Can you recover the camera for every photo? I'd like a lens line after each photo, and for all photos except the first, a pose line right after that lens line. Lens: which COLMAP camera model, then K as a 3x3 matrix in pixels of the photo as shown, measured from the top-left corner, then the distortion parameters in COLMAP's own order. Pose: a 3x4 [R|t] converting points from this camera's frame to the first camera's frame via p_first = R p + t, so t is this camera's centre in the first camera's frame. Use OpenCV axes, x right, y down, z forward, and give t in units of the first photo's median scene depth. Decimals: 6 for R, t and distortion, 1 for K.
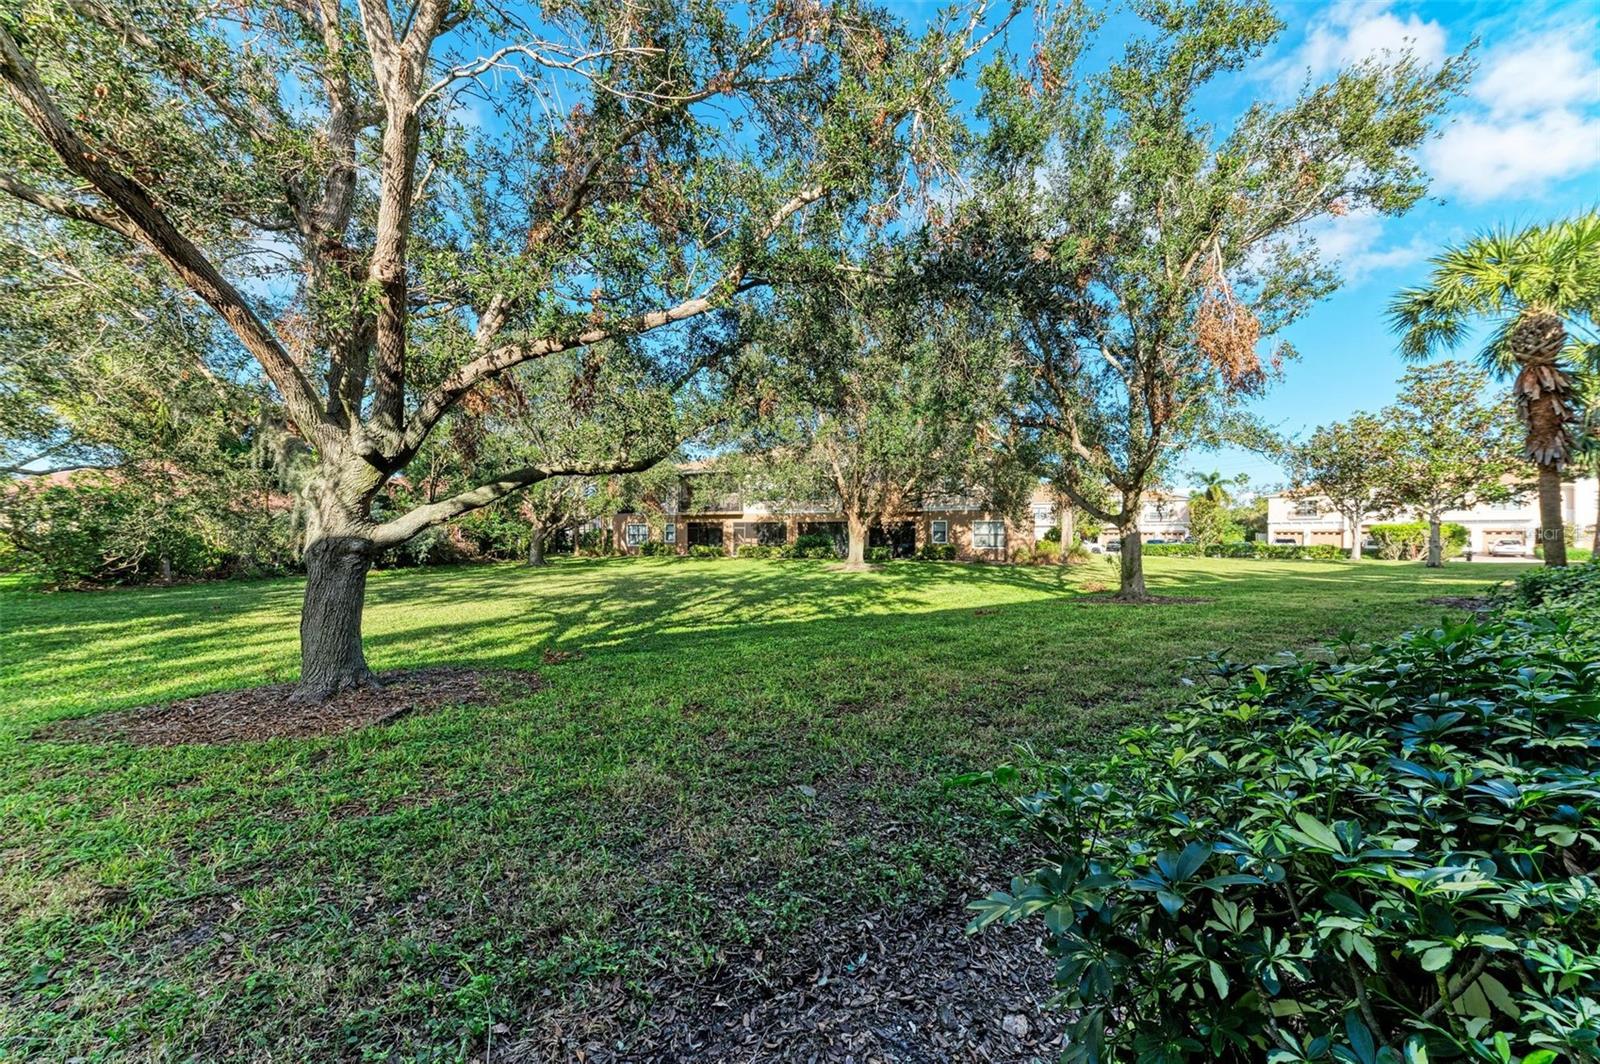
lens RADIAL K [[562.7, 0, 800.9], [0, 562.7, 537.1], [0, 0, 1]] dist [0.011589, -0.004835]
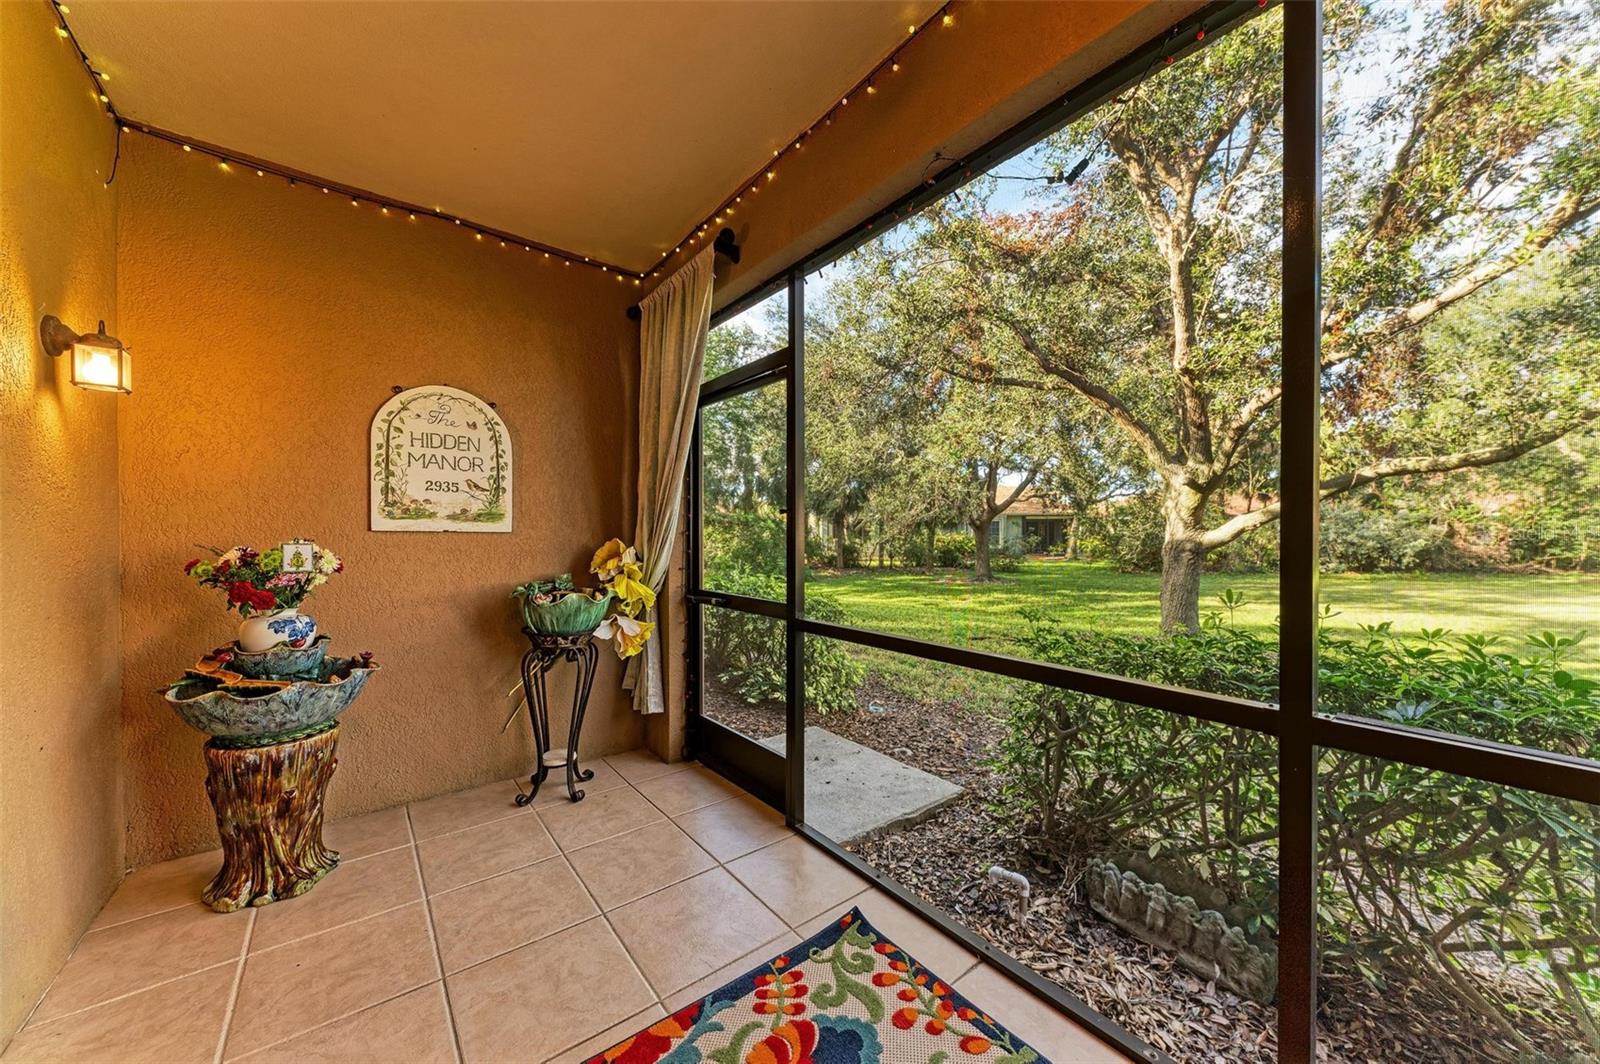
lens RADIAL K [[562.7, 0, 800.9], [0, 562.7, 537.1], [0, 0, 1]] dist [0.011589, -0.004835]
pose [[0.097252, 0.001381, -0.995259, 0.241564], [-0.001961, 0.999997, 0.001196, -0.003341], [0.995258, 0.001836, 0.097254, -0.051958]]
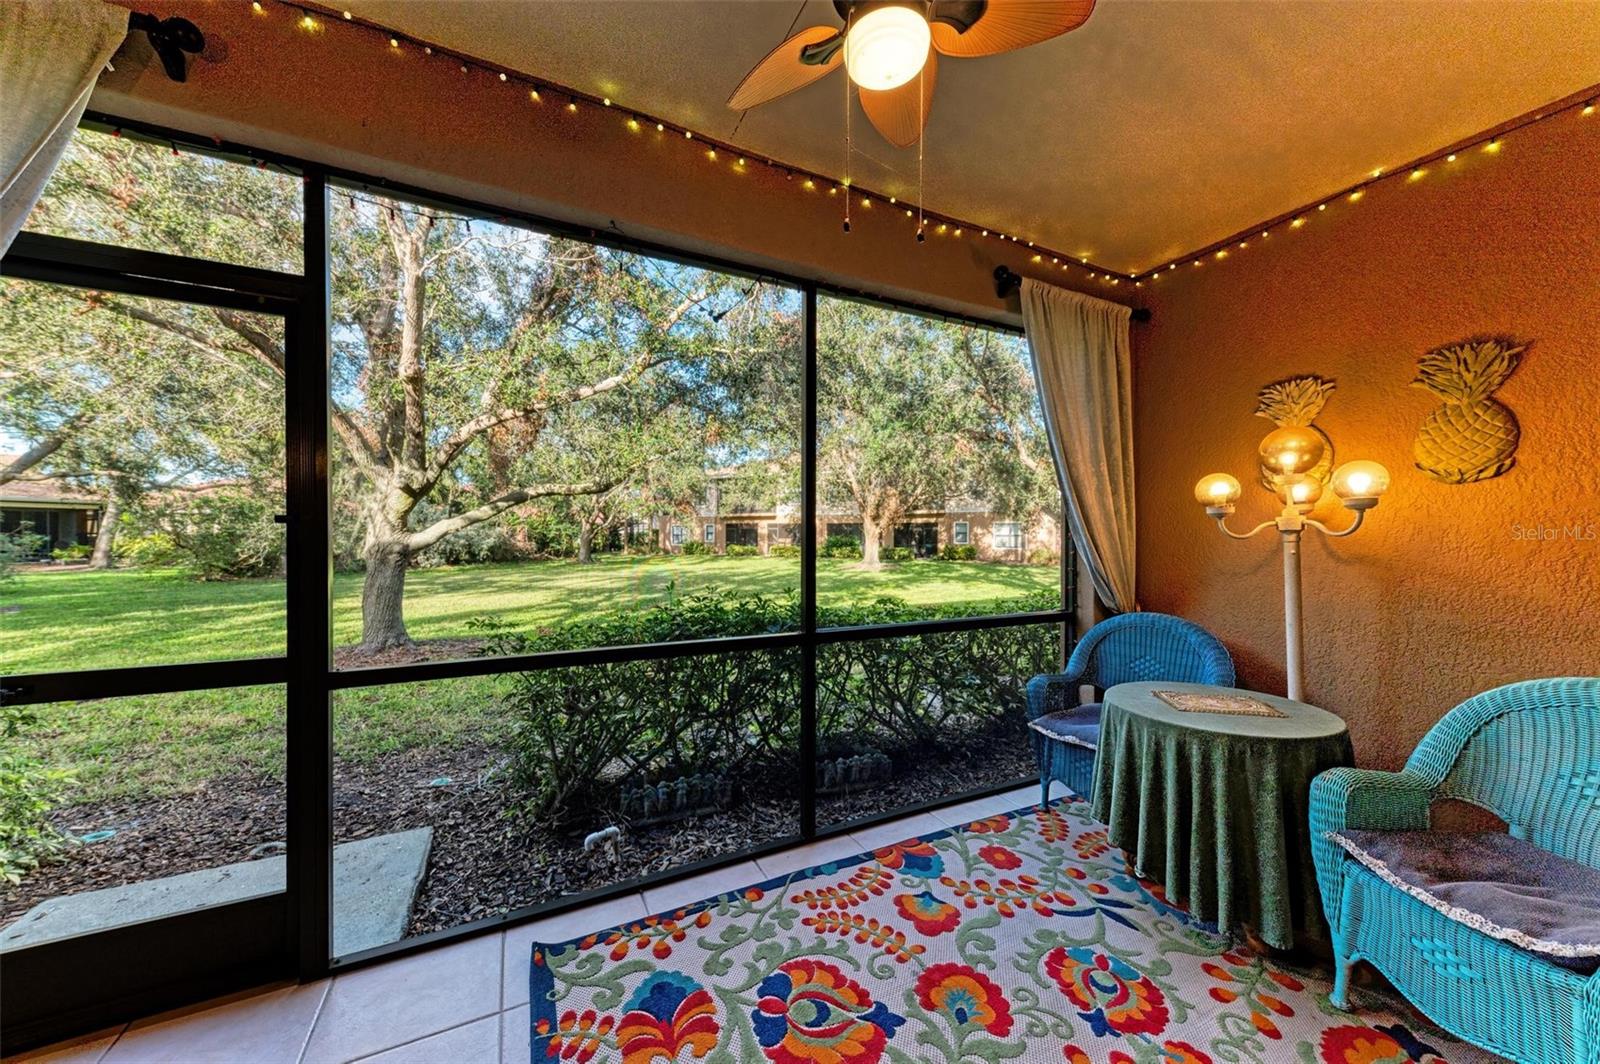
lens RADIAL K [[562.7, 0, 800.9], [0, 562.7, 537.1], [0, 0, 1]] dist [0.011589, -0.004835]
pose [[0.994629, 0.002709, -0.103470, 0.179560], [-0.002557, 0.999995, 0.001595, -0.008538], [0.103474, -0.001322, 0.994631, -0.153394]]
